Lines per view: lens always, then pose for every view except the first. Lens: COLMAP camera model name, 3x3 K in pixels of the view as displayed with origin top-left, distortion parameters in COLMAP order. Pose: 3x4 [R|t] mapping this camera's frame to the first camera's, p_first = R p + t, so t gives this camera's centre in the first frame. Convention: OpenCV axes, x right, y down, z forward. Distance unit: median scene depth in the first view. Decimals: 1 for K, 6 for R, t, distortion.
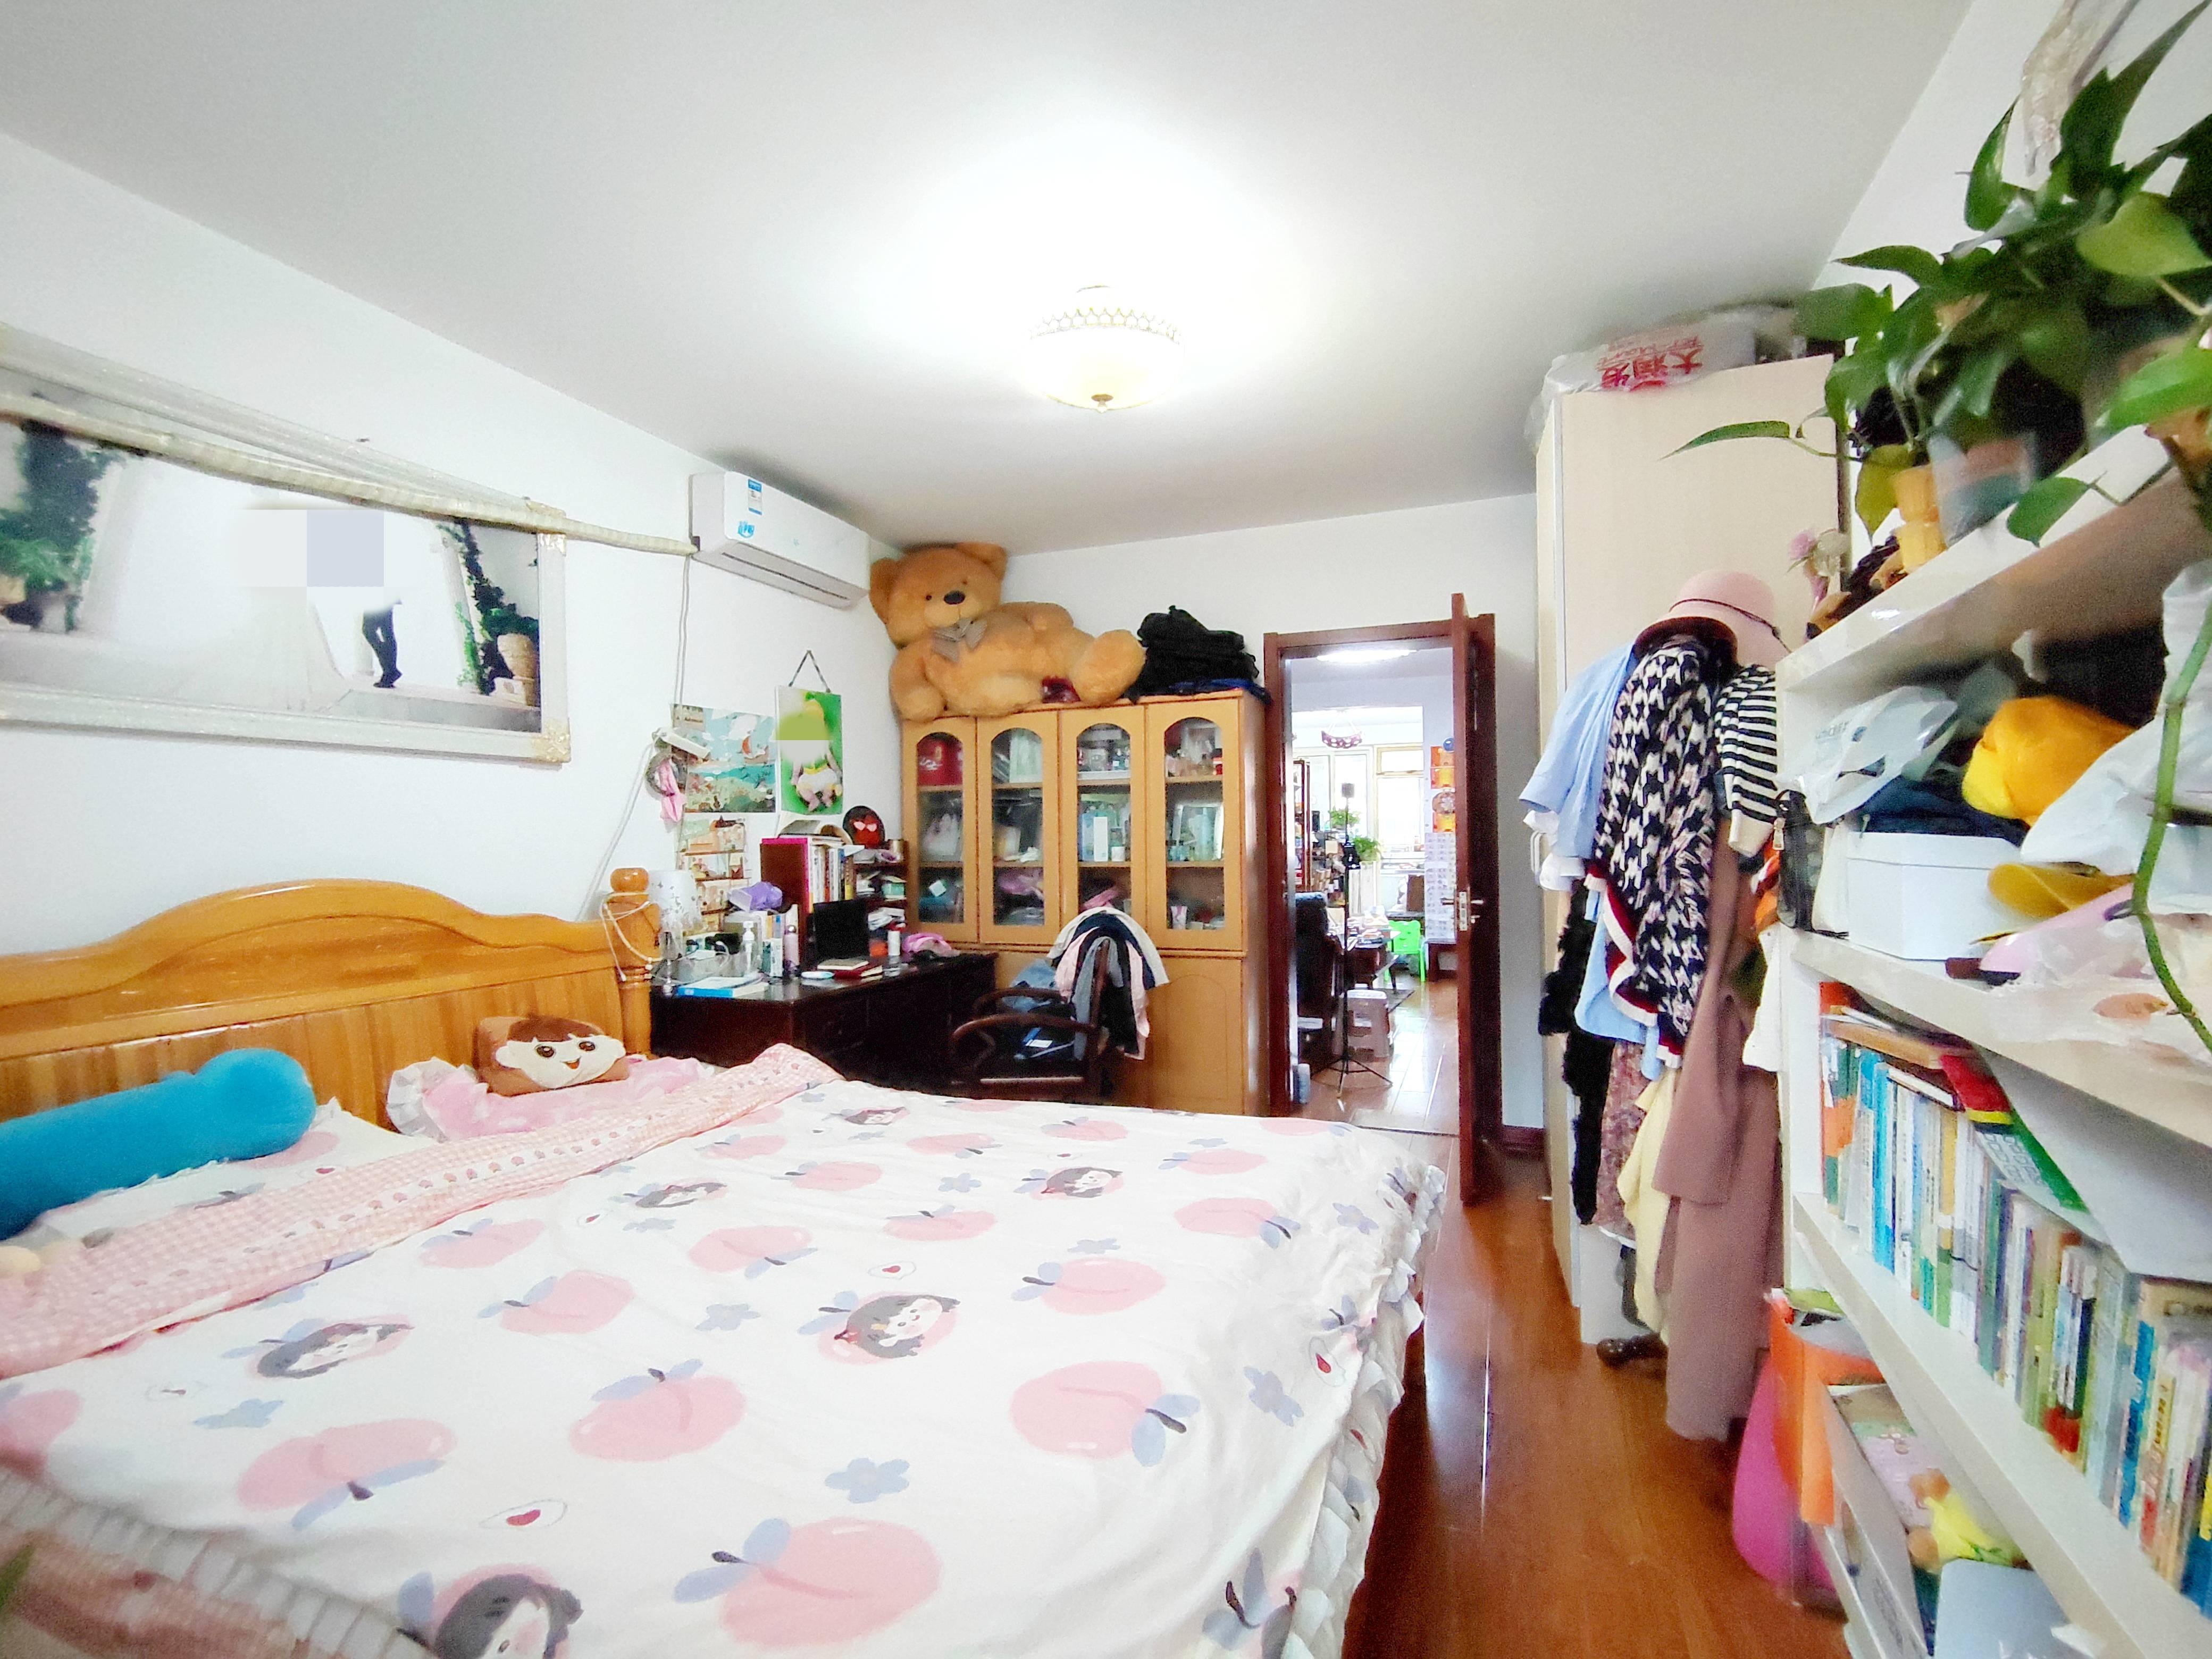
lens RADIAL K [[993.7, 0, 1106.0], [0, 993.7, 829.5], [0, 0, 1]] dist [0.002125, 0.000134]
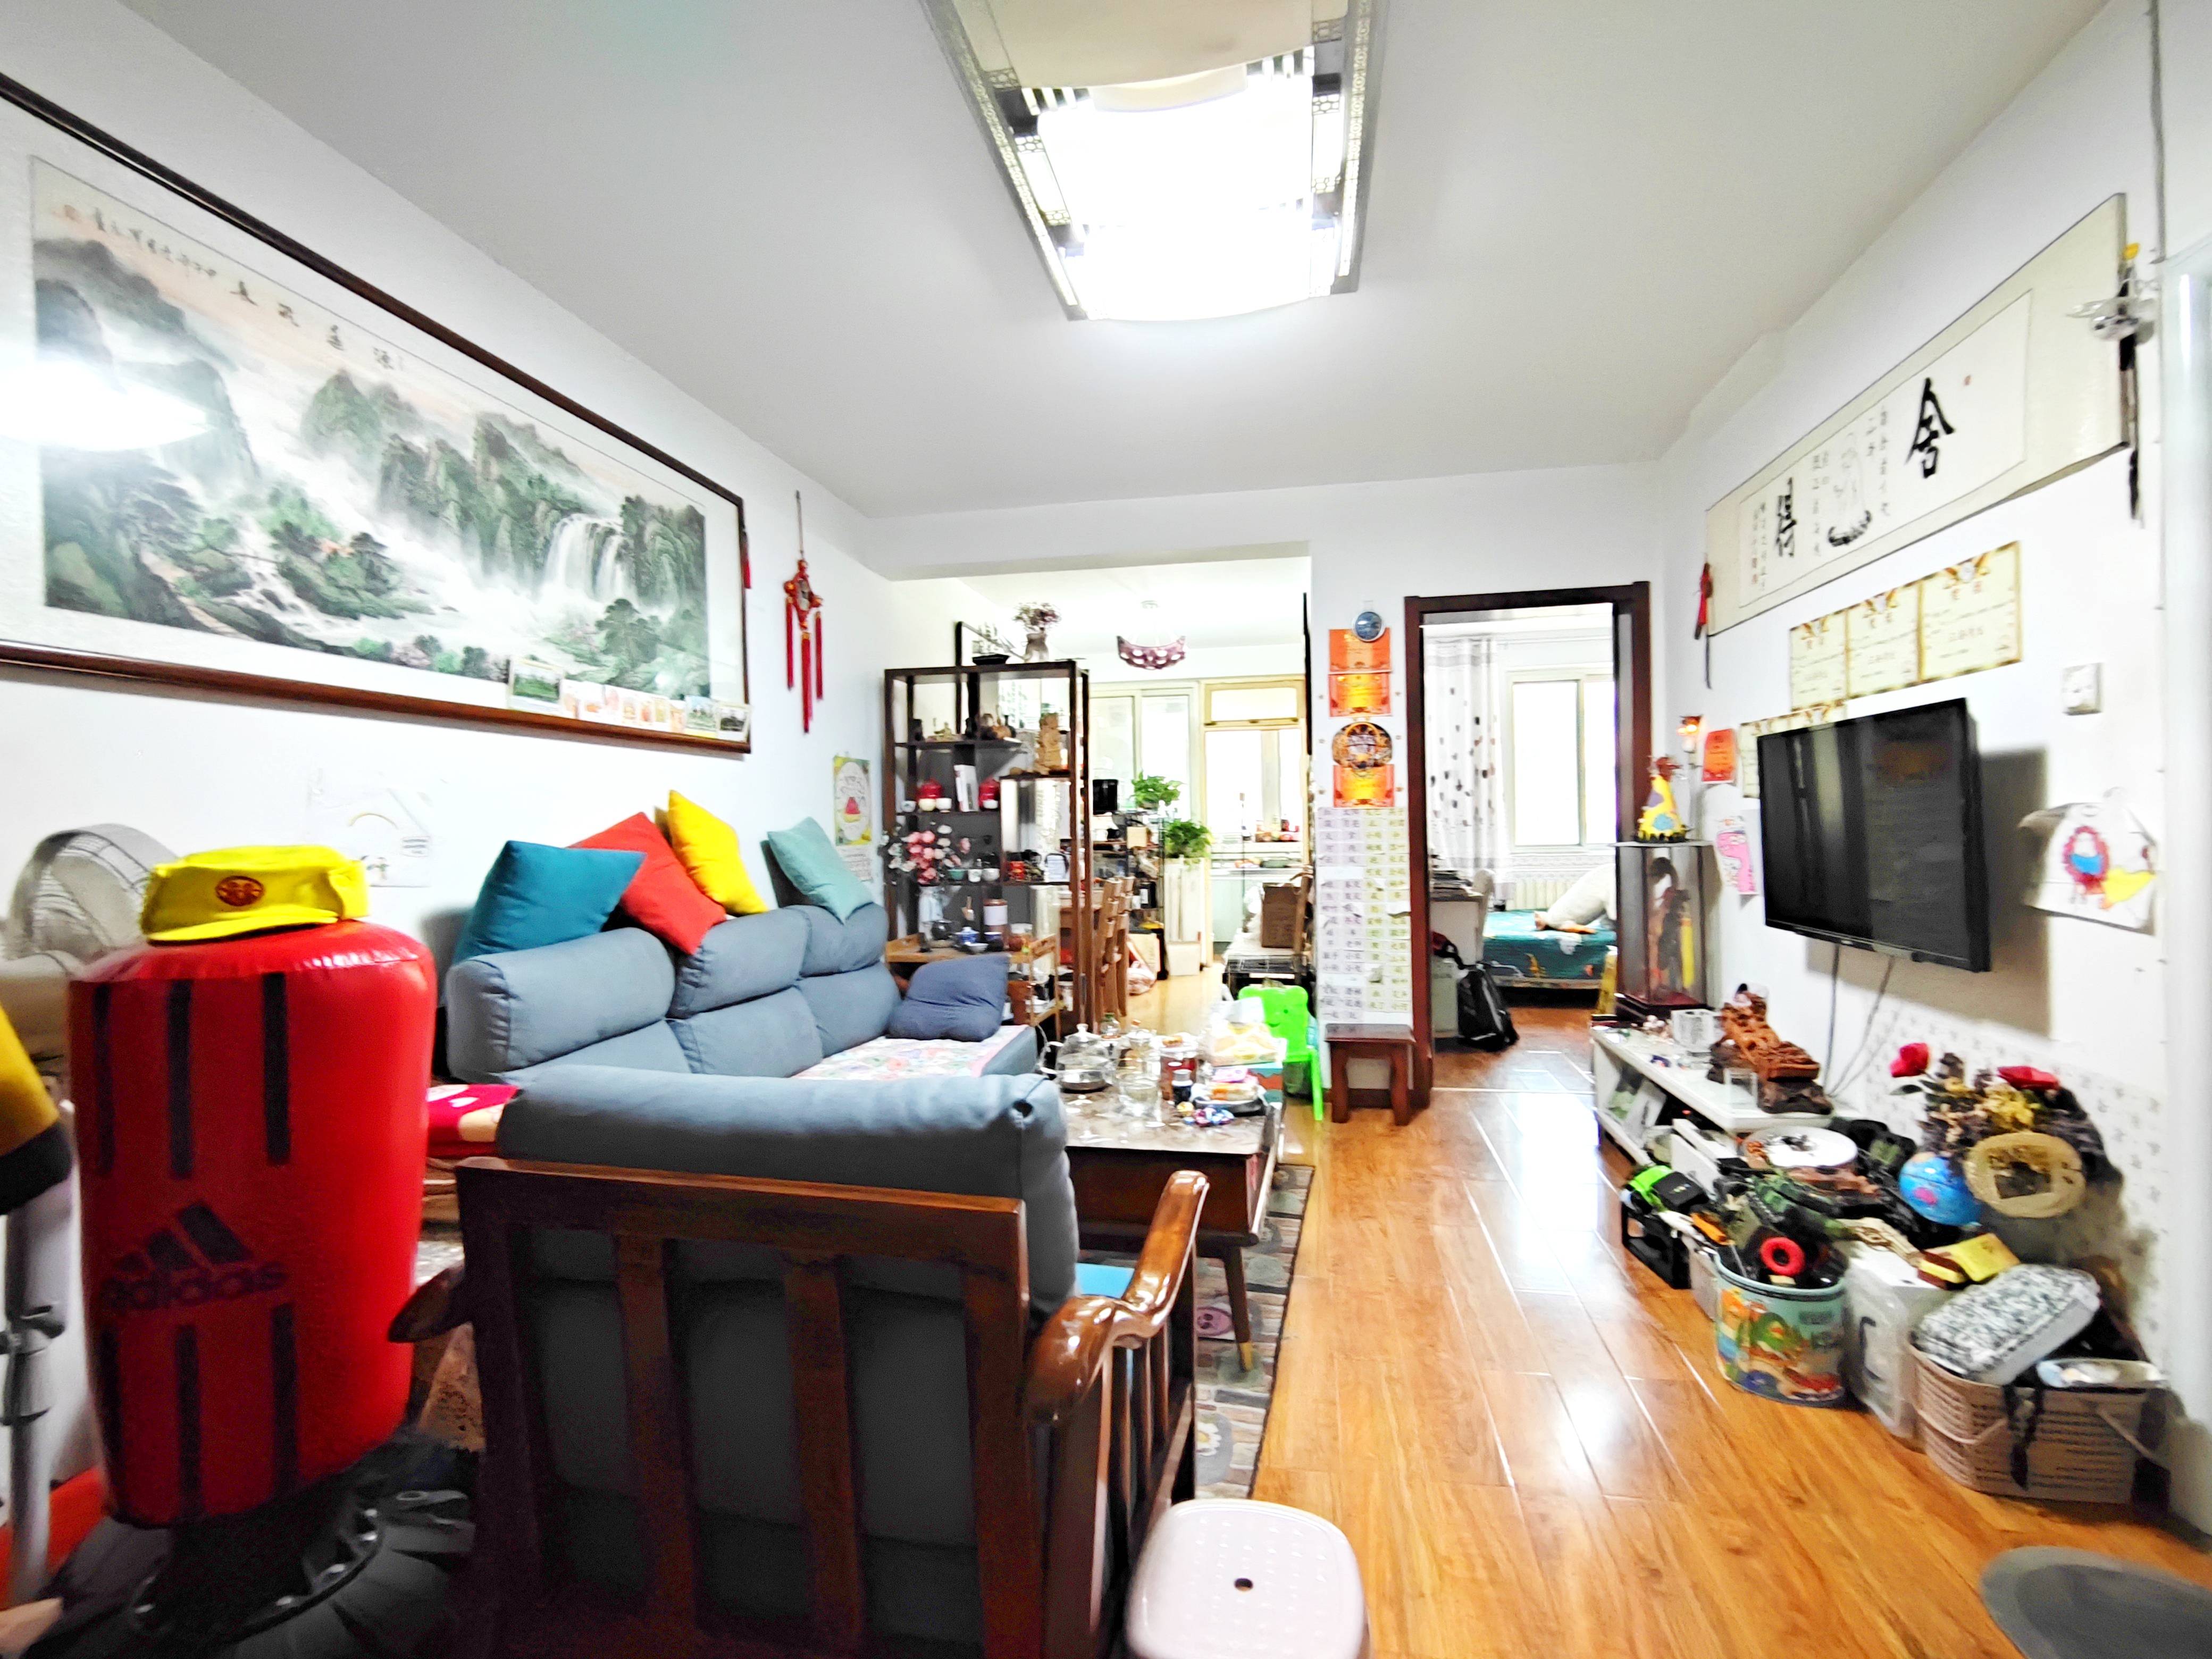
lens RADIAL K [[993.7, 0, 1106.0], [0, 993.7, 829.5], [0, 0, 1]] dist [0.002125, 0.000134]
pose [[0.983042, -0.005280, 0.183304, 0.225932], [0.003453, 0.999941, 0.010285, 0.015515], [-0.183347, -0.009477, 0.983003, 0.938393]]
